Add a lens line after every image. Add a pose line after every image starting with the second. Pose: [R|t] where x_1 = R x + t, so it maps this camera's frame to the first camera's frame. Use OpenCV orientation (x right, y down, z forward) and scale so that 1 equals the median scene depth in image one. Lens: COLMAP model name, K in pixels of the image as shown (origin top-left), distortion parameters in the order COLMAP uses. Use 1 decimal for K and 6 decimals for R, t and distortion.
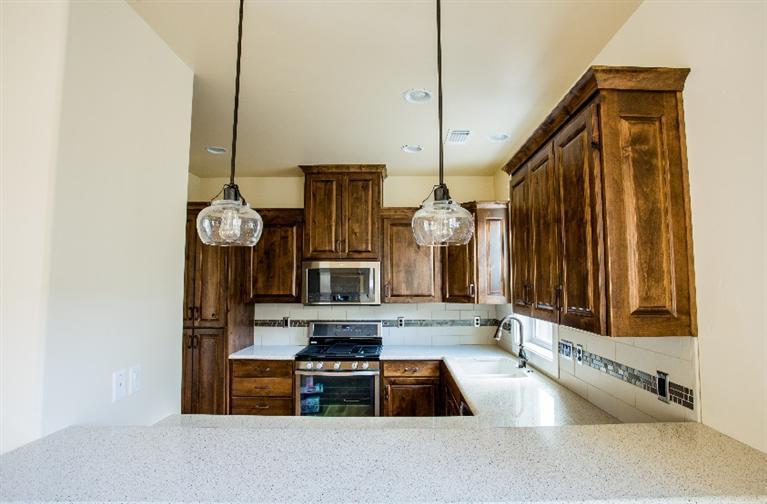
lens RADIAL K [[397.1, 0, 403.7], [0, 397.1, 256.0], [0, 0, 1]] dist [-0.080377, 0.000097]
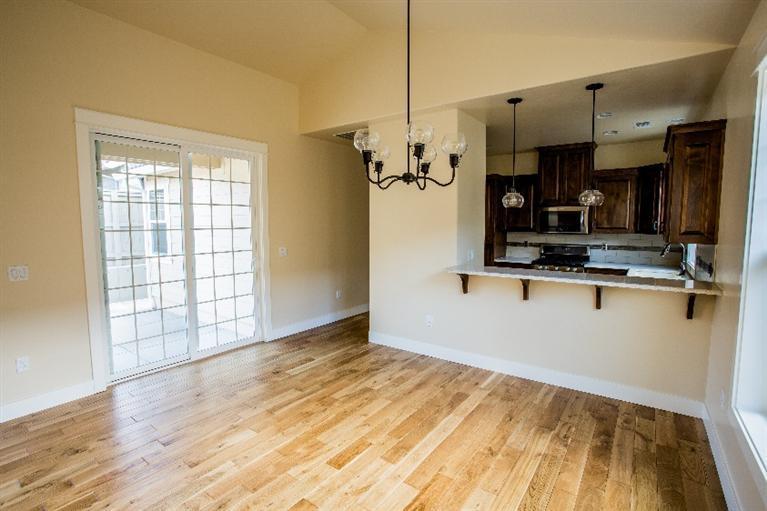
lens RADIAL K [[371.0, 0, 383.5], [0, 371.0, 255.5], [0, 0, 1]] dist [-0.068940, 0.029136]
pose [[0.801955, 0.055830, -0.594769, 0.152808], [0.041770, 0.987946, 0.149058, -0.041194], [0.595922, -0.144382, 0.789956, -0.626110]]
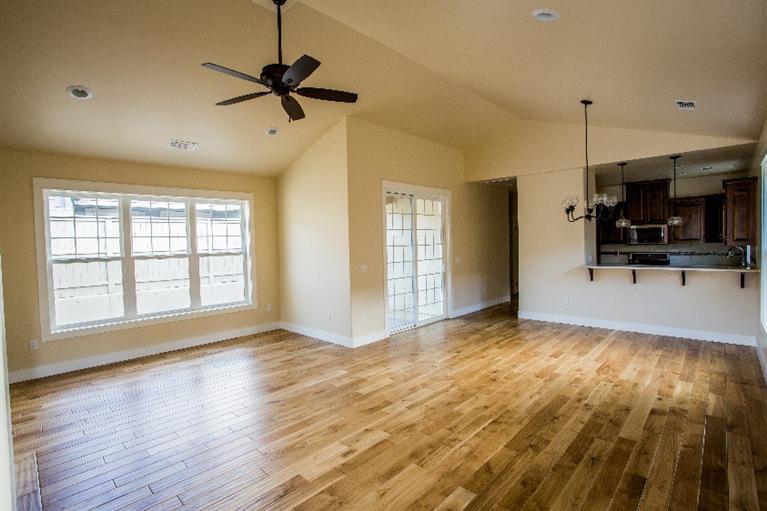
lens RADIAL K [[371.0, 0, 383.5], [0, 371.0, 255.5], [0, 0, 1]] dist [-0.068940, 0.029136]
pose [[0.720234, 0.009968, -0.693660, 0.183905], [0.071971, 0.993428, 0.089004, -0.100968], [0.689988, -0.114027, 0.714783, -1.473324]]
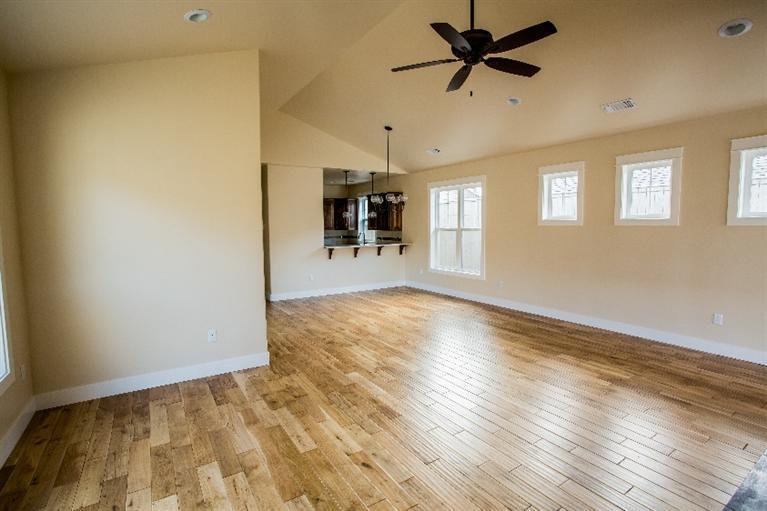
lens RADIAL K [[371.0, 0, 383.5], [0, 371.0, 255.5], [0, 0, 1]] dist [-0.068940, 0.029136]
pose [[0.839526, -0.049851, 0.541028, -1.141428], [-0.033322, 0.989183, 0.142852, -0.106110], [-0.542297, -0.137956, 0.828783, -1.599375]]
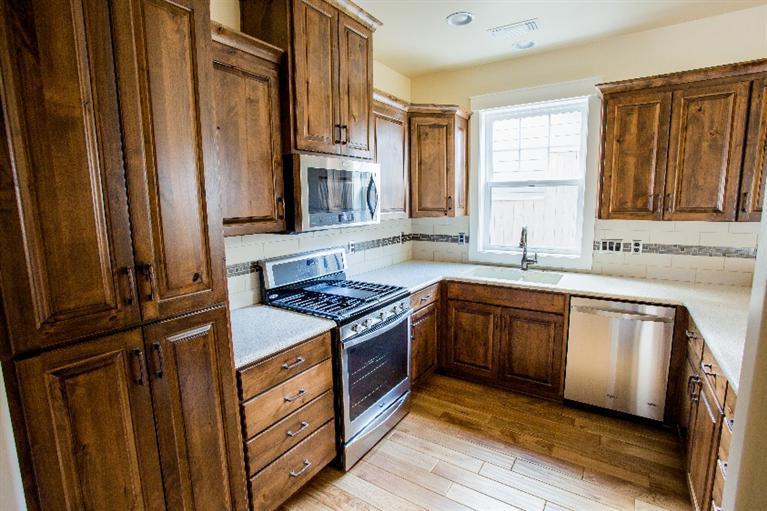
lens RADIAL K [[371.0, 0, 383.5], [0, 371.0, 255.5], [0, 0, 1]] dist [-0.068940, 0.029136]
pose [[0.552908, -0.127839, 0.823377, -0.624611], [-0.045369, 0.982076, 0.182945, 0.052810], [-0.832006, -0.138507, 0.537198, 0.606032]]
